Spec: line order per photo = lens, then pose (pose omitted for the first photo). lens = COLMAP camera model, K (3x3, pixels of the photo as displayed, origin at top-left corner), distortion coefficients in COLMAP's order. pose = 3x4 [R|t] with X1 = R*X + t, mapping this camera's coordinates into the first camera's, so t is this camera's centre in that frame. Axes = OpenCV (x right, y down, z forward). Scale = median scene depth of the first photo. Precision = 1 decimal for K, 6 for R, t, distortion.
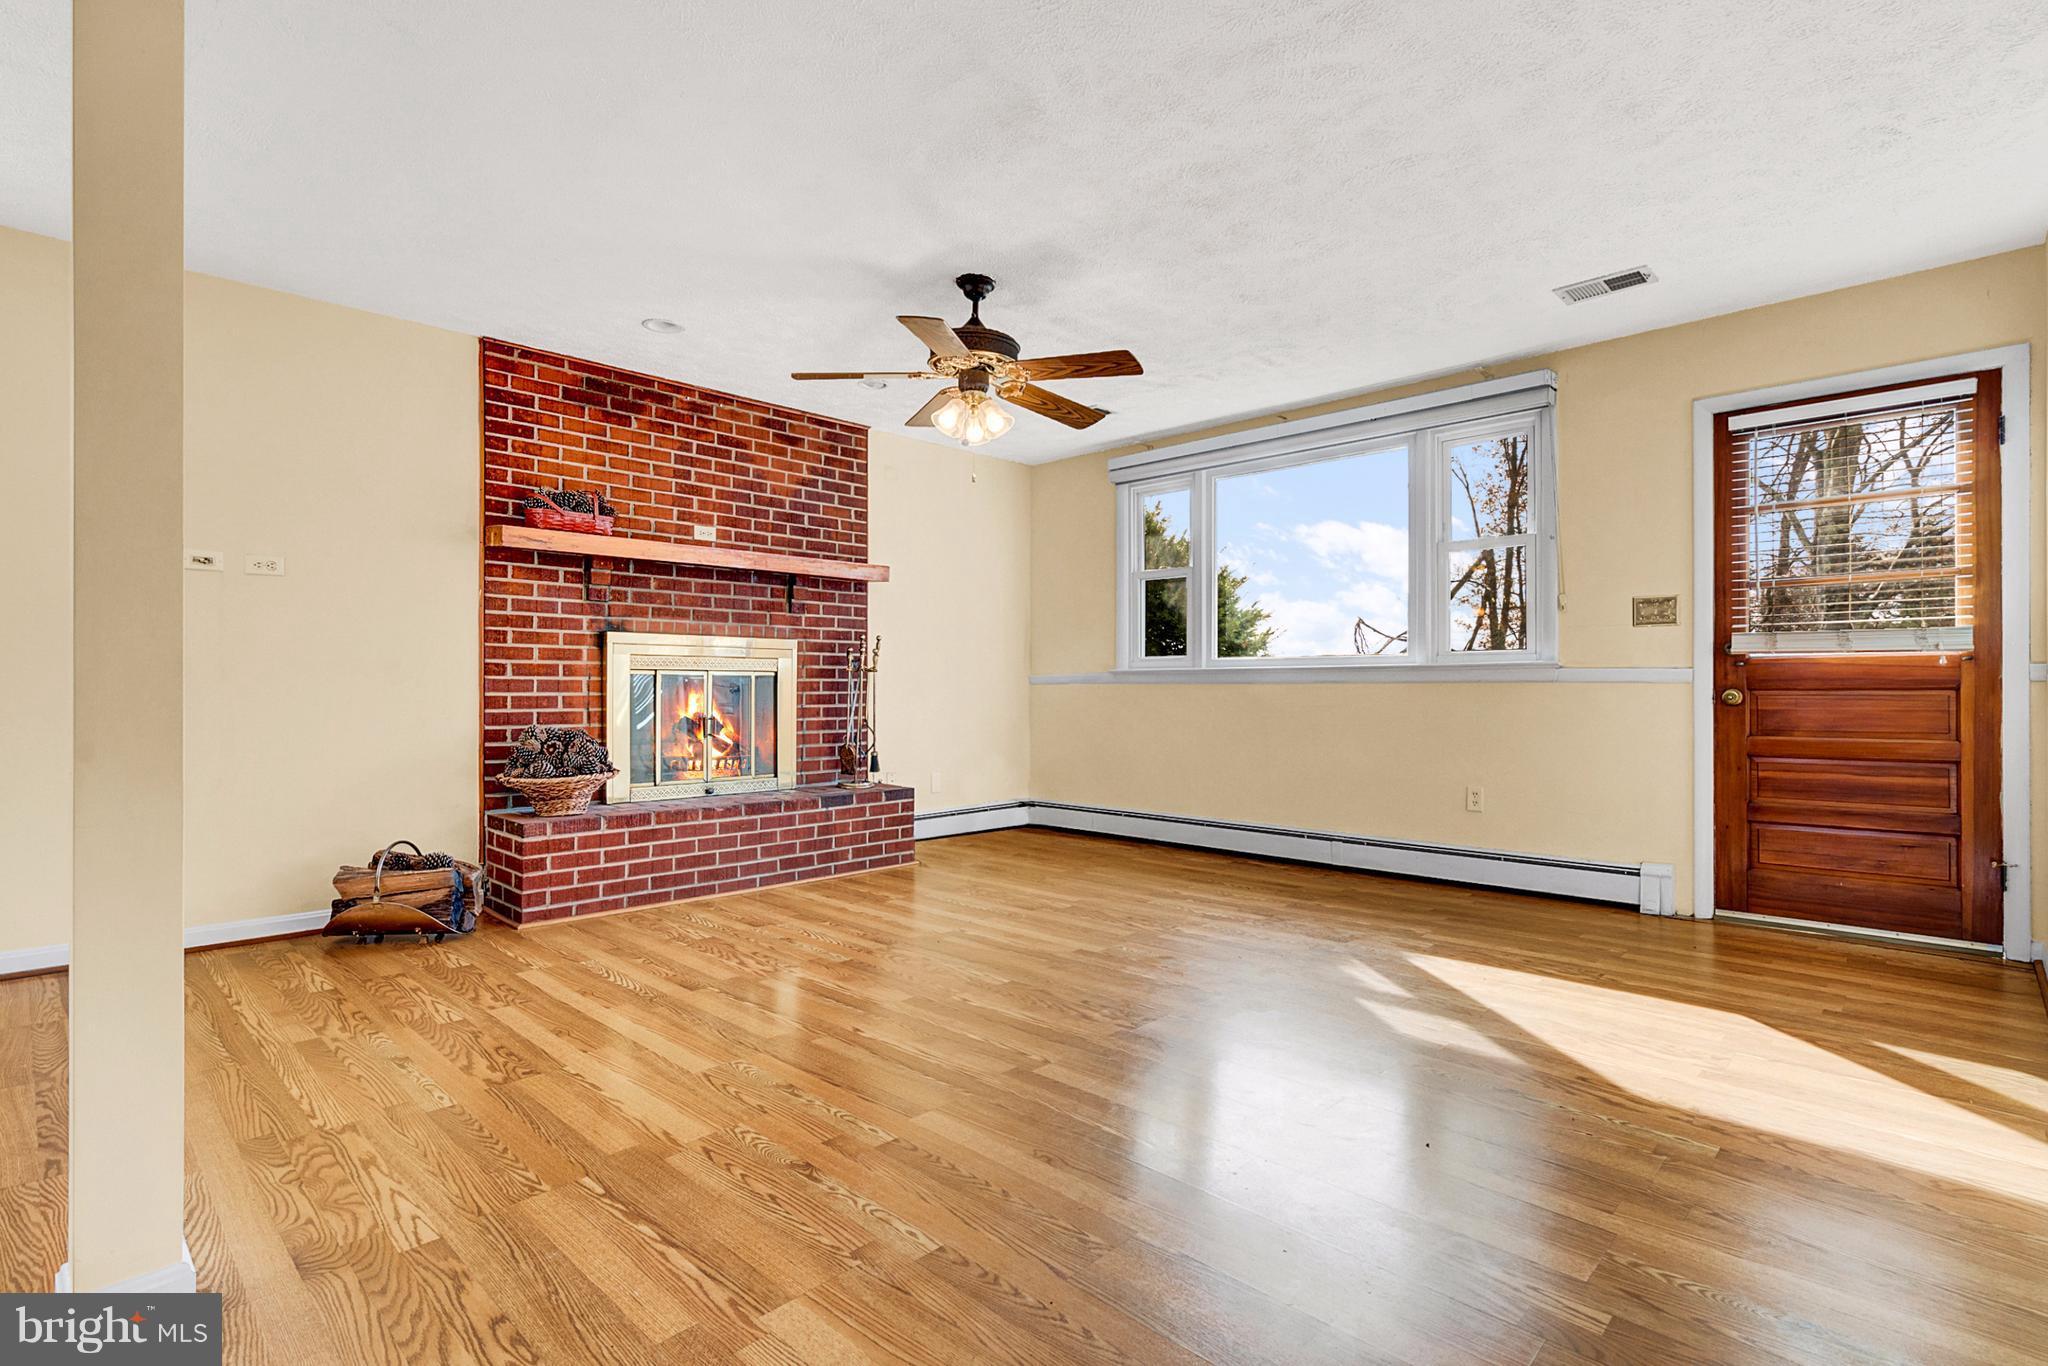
lens RADIAL K [[968.2, 0, 1013.1], [0, 968.2, 688.5], [0, 0, 1]] dist [-0.003402, -0.000227]
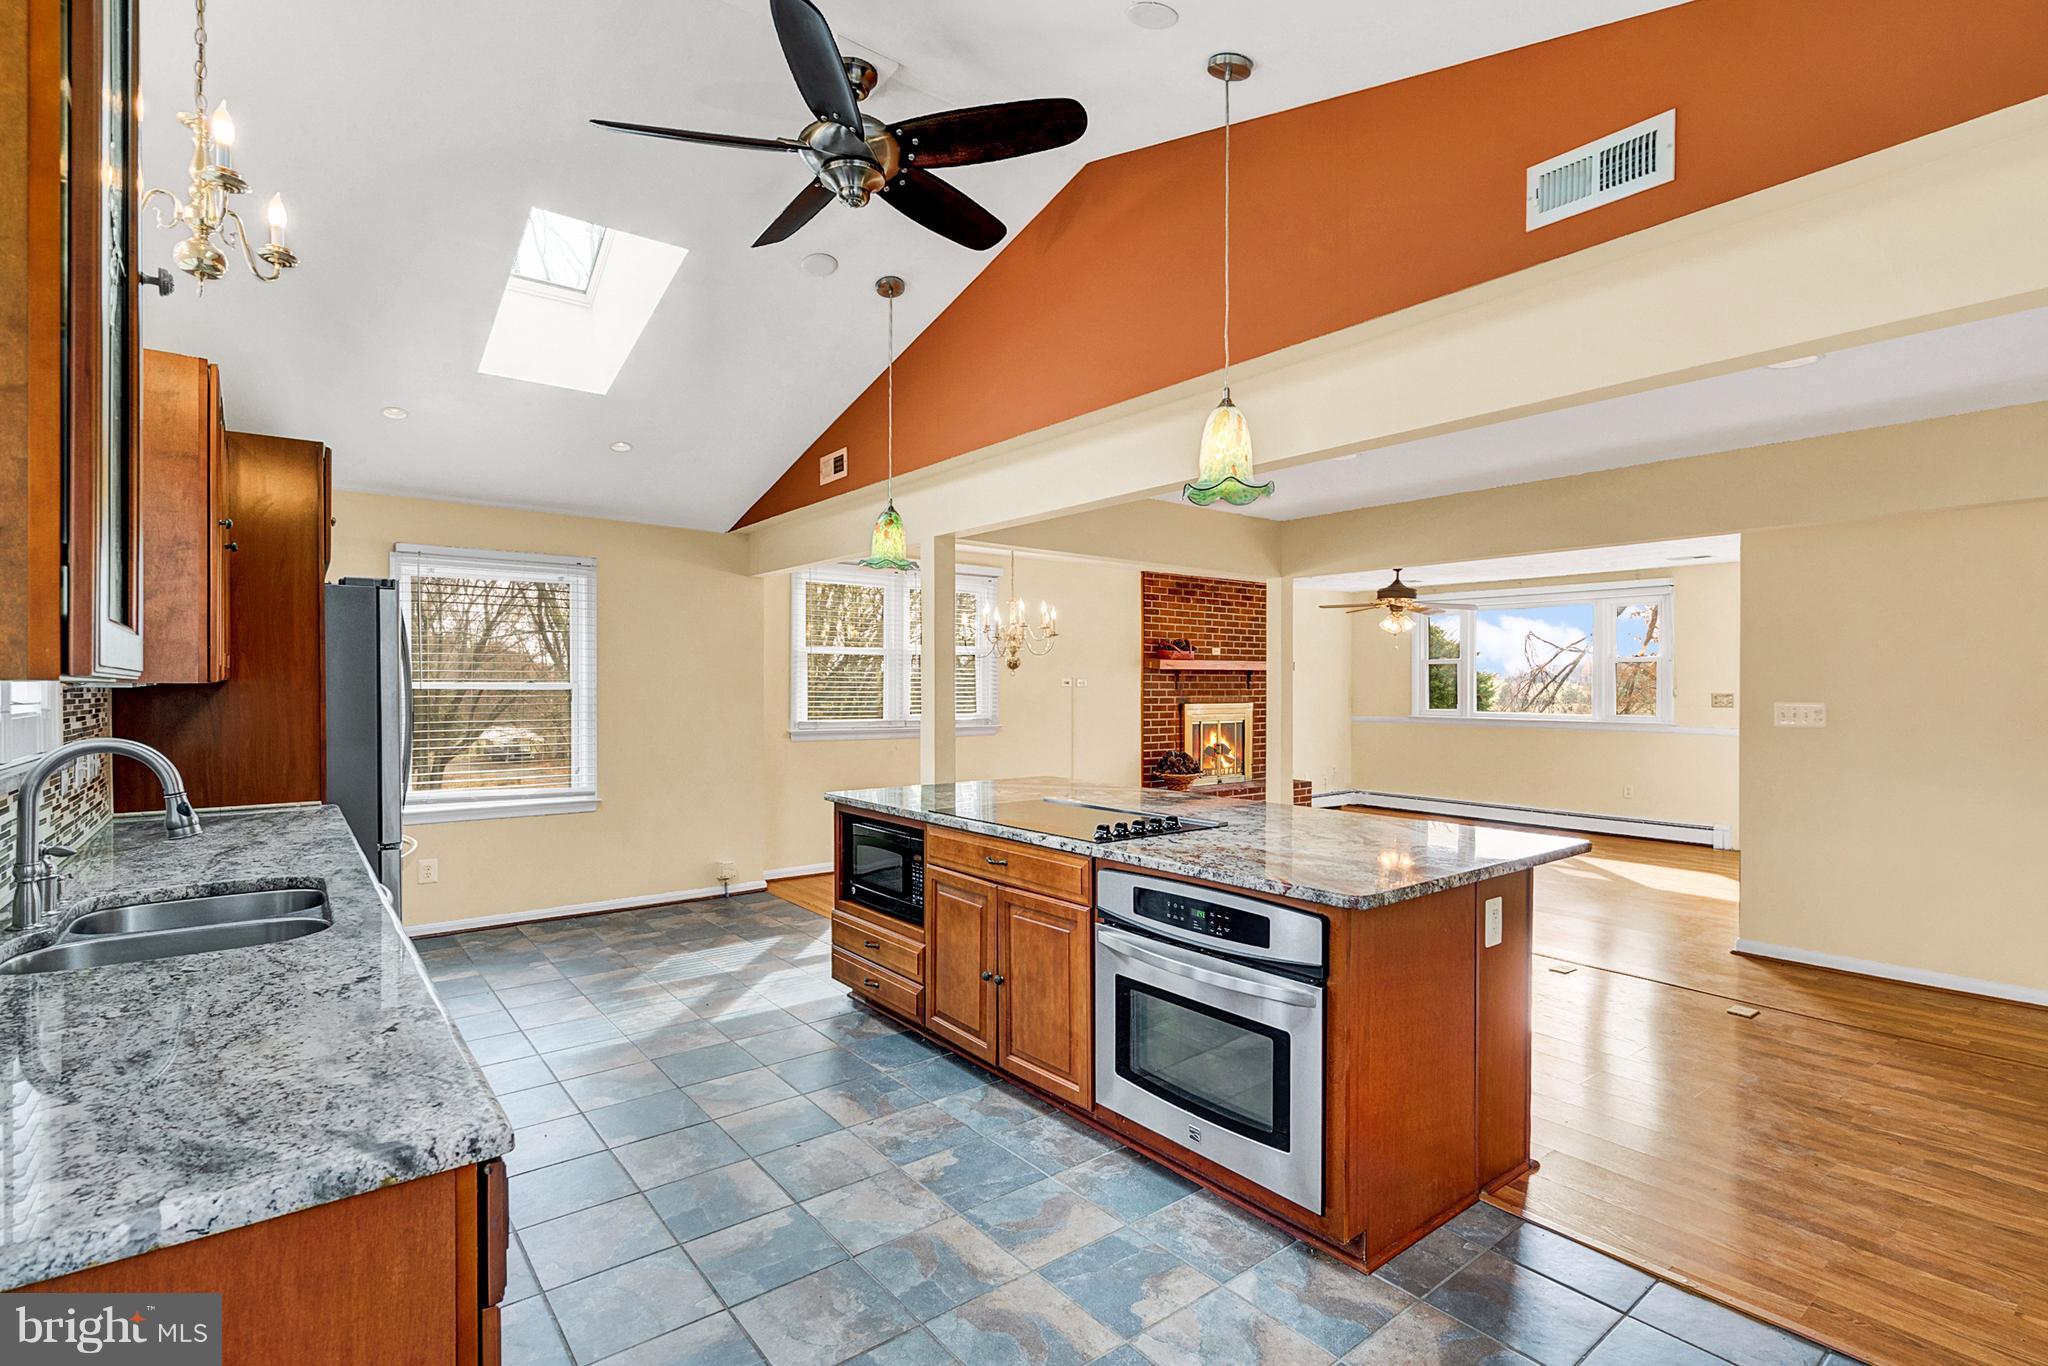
lens RADIAL K [[957.2, 0, 1029.2], [0, 957.2, 691.9], [0, 0, 1]] dist [-0.003742, 0.000091]
pose [[0.993696, 0.004404, -0.112023, -0.497351], [-0.003416, 0.999954, 0.009011, -0.097754], [0.112057, -0.008572, 0.993665, -1.033071]]
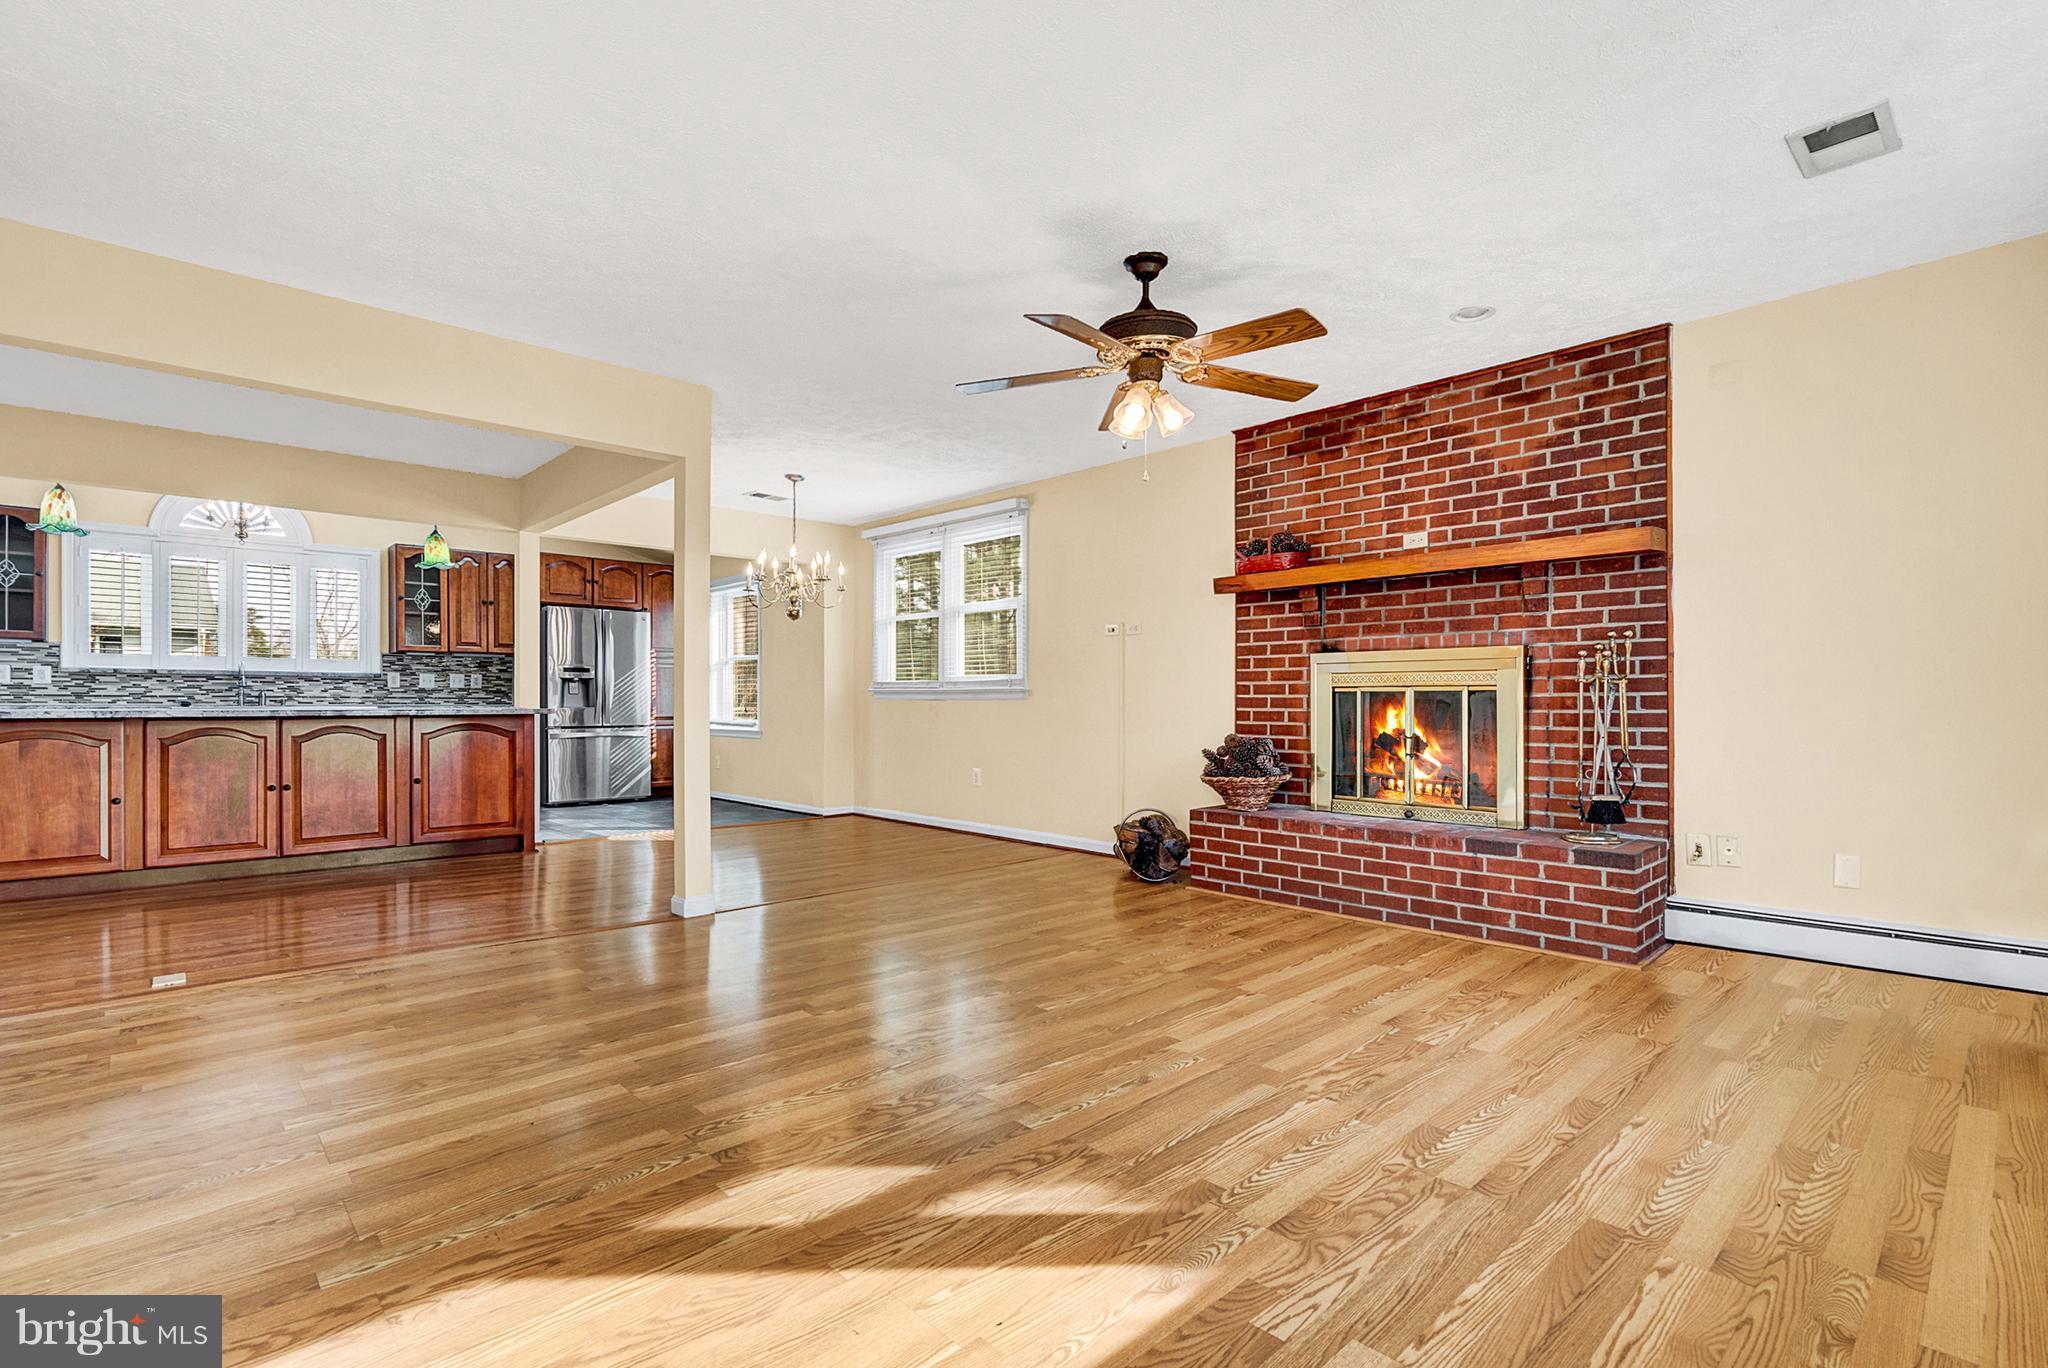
lens RADIAL K [[938.2, 0, 1029.5], [0, 938.2, 699.5], [0, 0, 1]] dist [-0.000038, -0.000297]
pose [[-0.027925, -0.002739, -0.999606, 0.625726], [-0.000214, 0.999996, -0.002734, -0.003173], [0.999610, 0.000138, -0.027926, 0.674916]]
